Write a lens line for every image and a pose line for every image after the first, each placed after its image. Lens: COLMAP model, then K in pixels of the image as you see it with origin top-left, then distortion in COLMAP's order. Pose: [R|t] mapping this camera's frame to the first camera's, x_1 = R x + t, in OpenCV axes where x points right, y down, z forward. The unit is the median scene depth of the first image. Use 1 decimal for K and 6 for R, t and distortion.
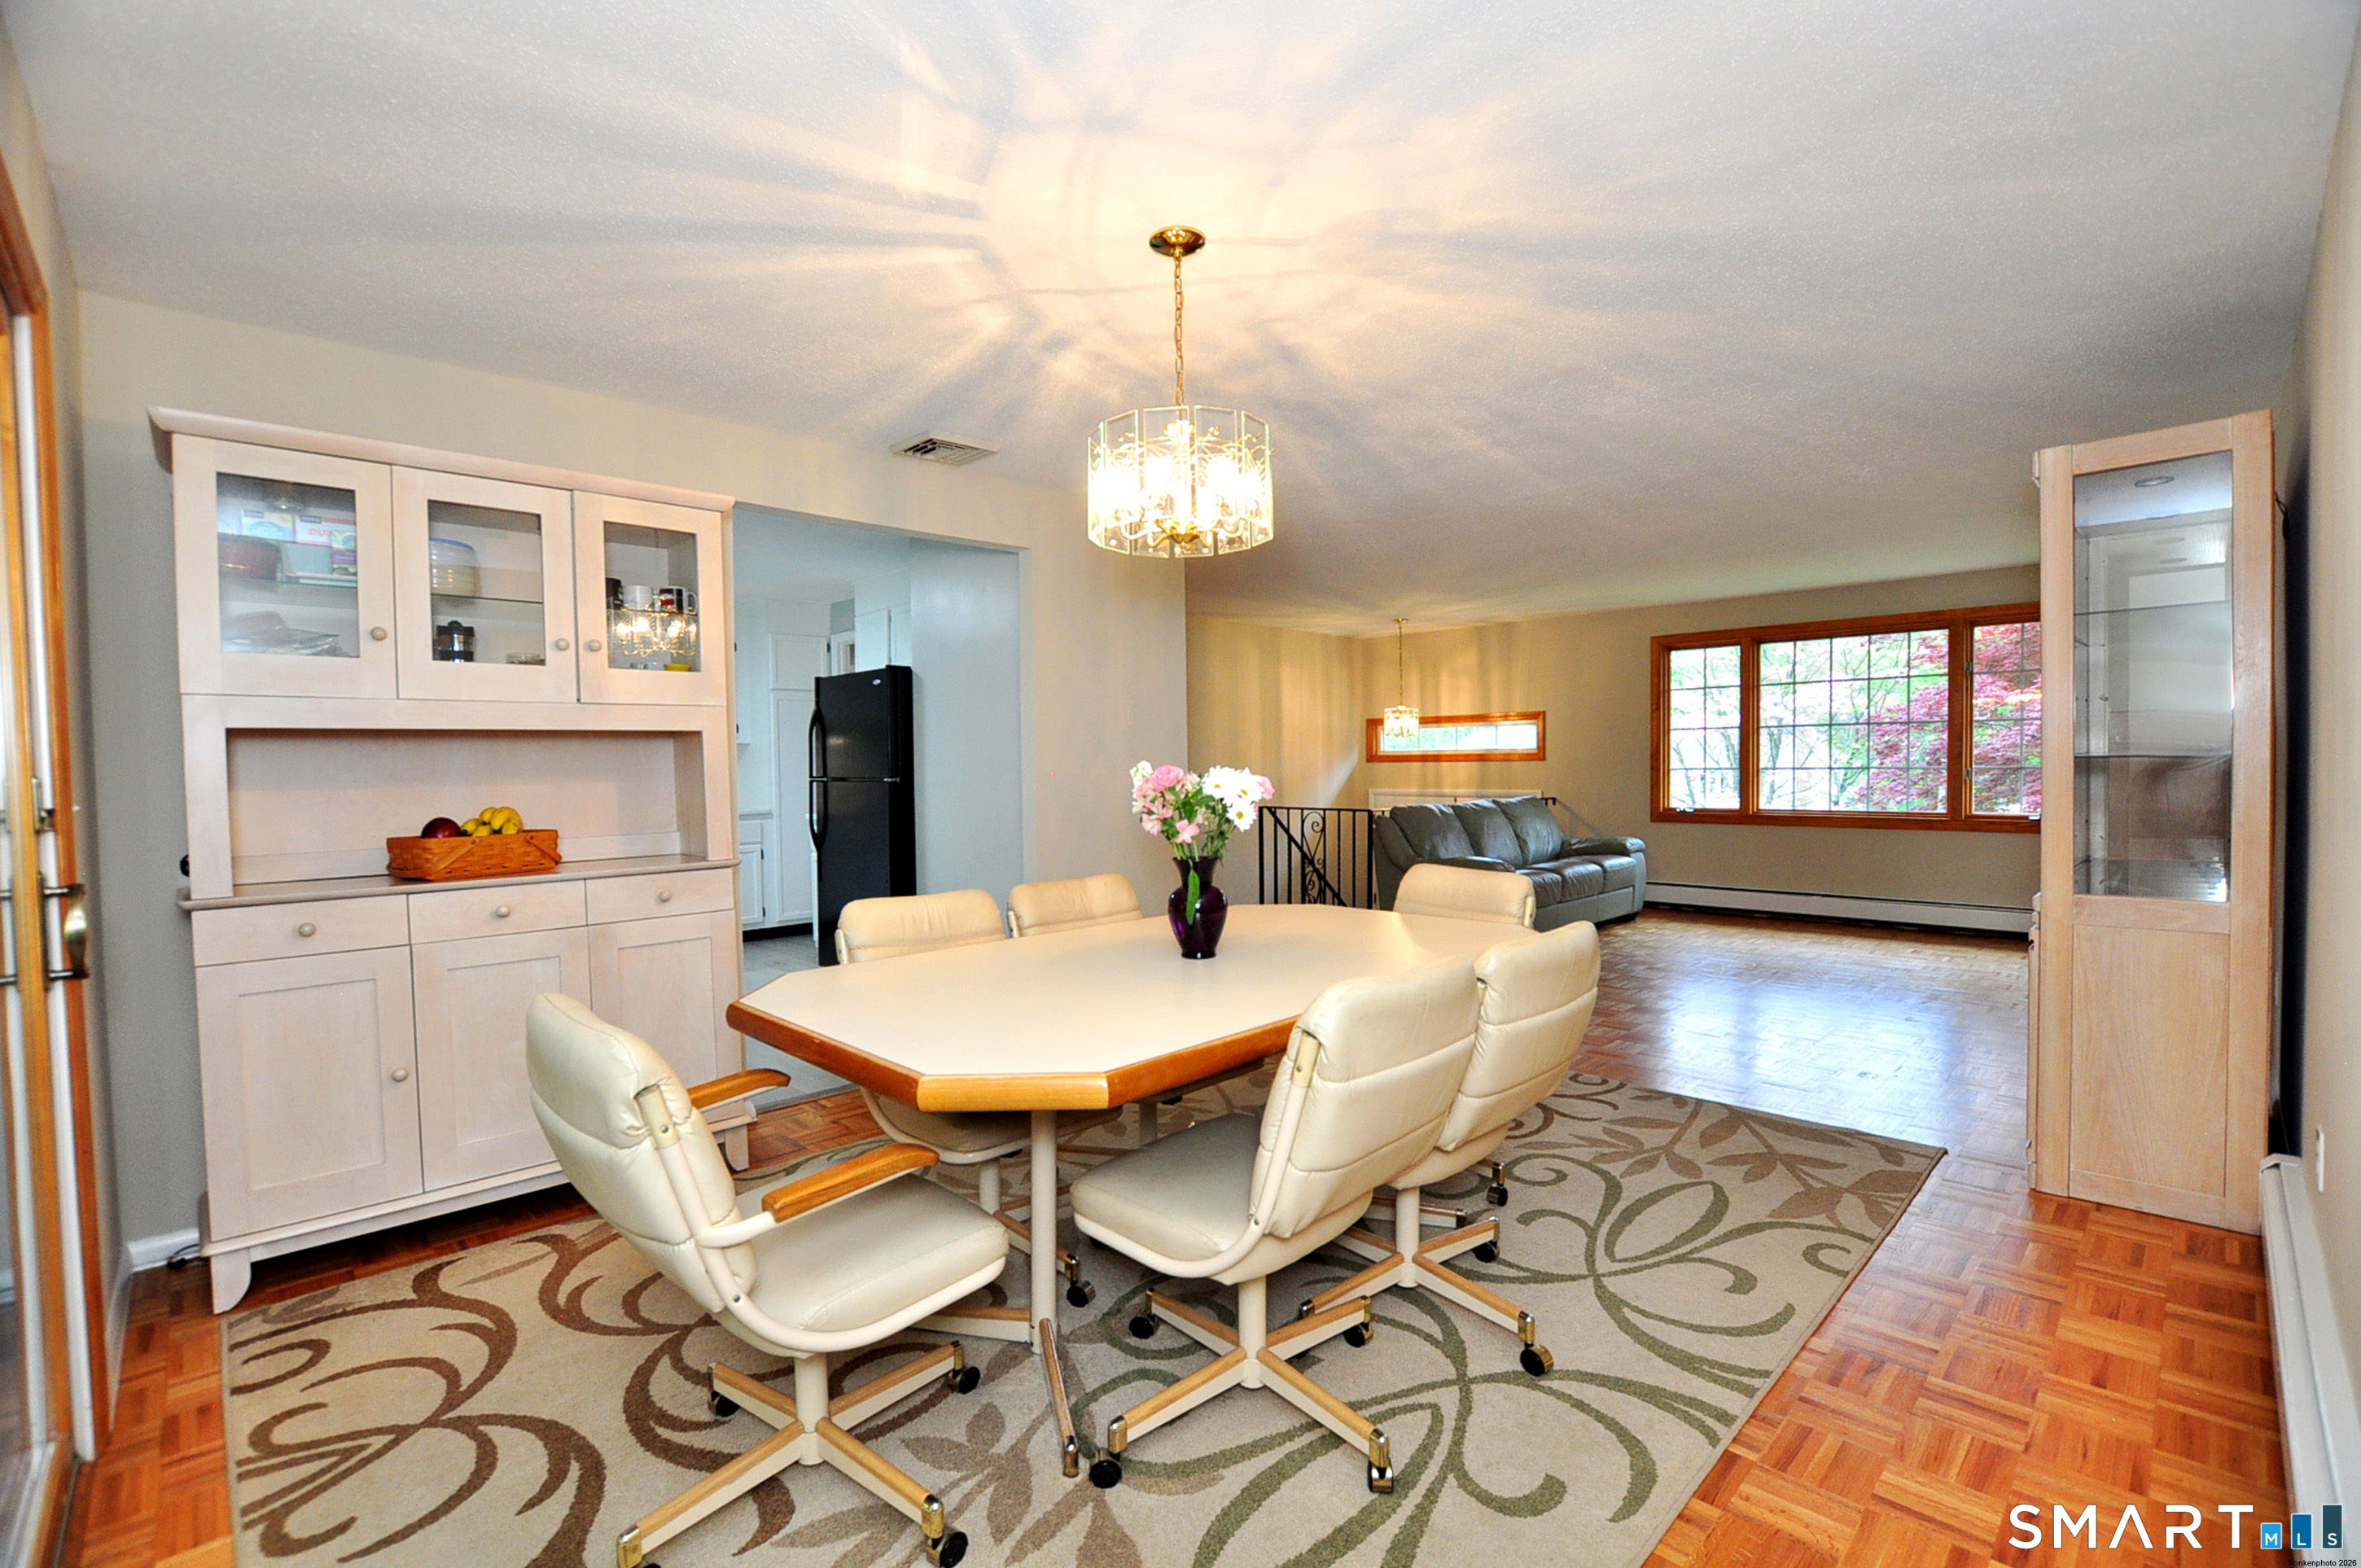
lens RADIAL K [[1060.6, 0, 1144.4], [0, 1060.6, 789.9], [0, 0, 1]] dist [-0.029094, 0.001631]
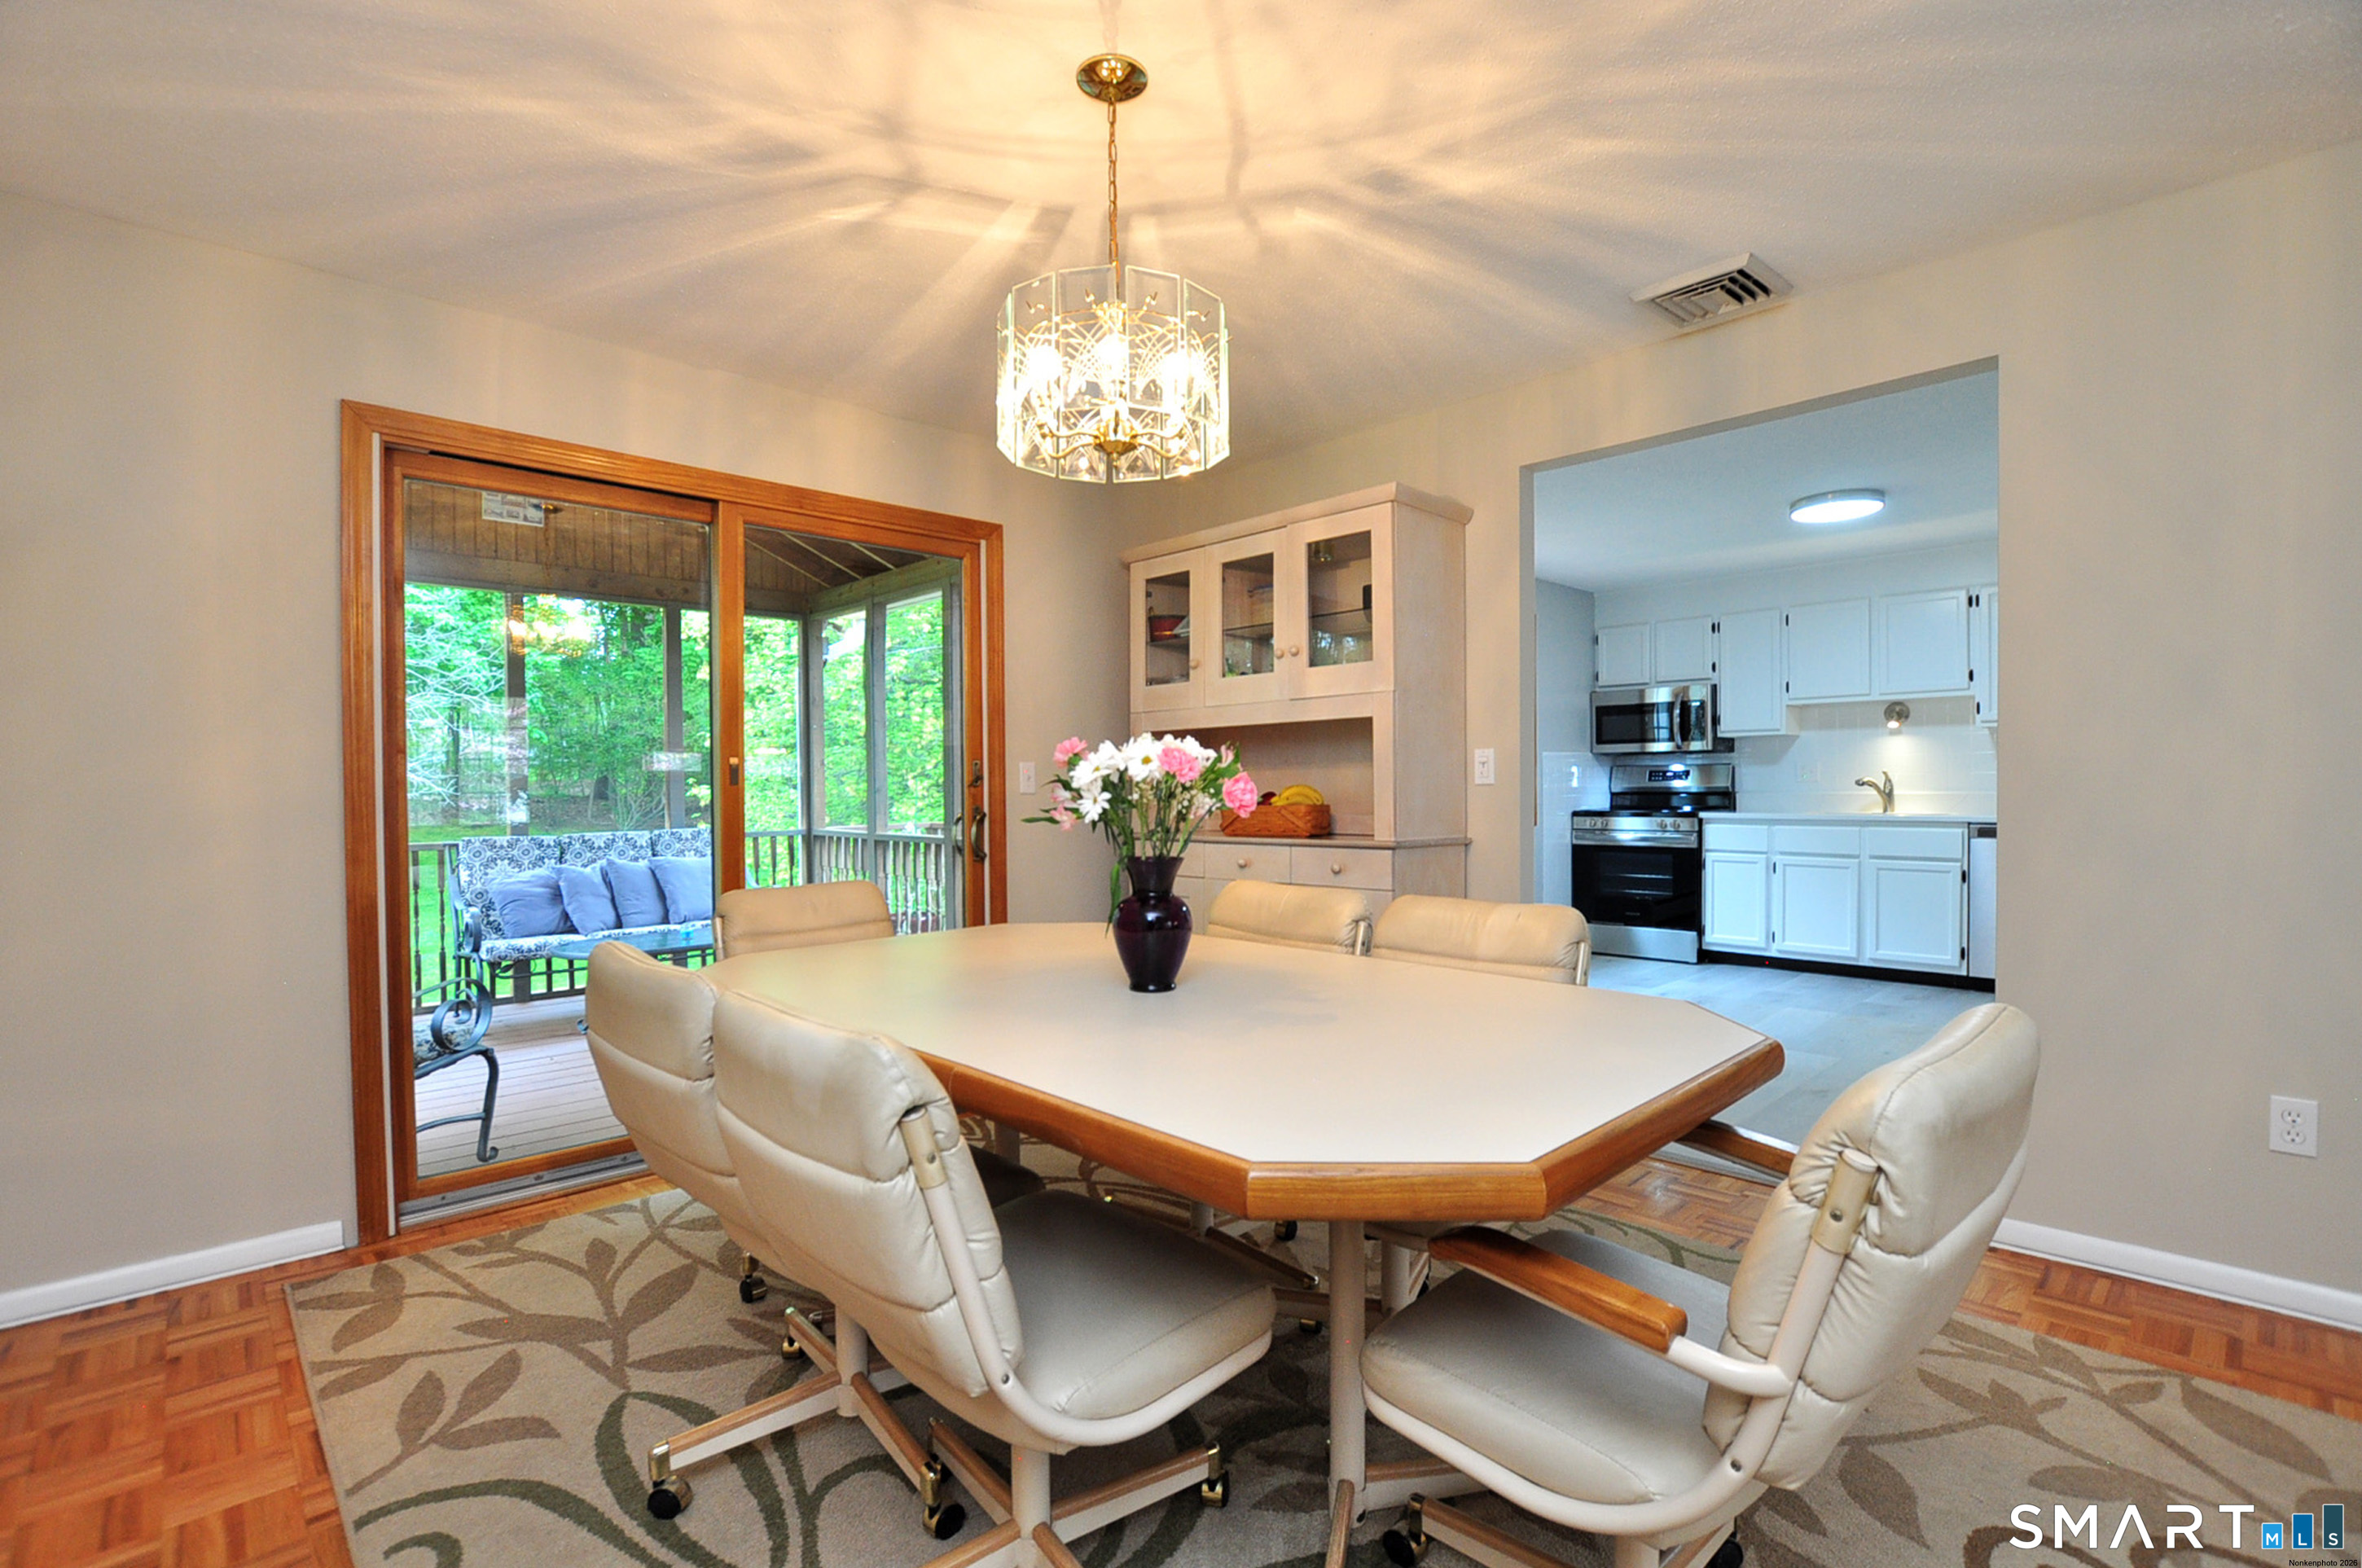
lens RADIAL K [[1061.1, 0, 1173.9], [0, 1061.1, 789.2], [0, 0, 1]] dist [-0.029094, 0.001631]
pose [[-0.004789, 0.015790, -0.999864, 0.730141], [-0.022766, 0.999614, 0.015895, 0.003238], [0.999729, 0.022839, -0.004427, 0.931093]]
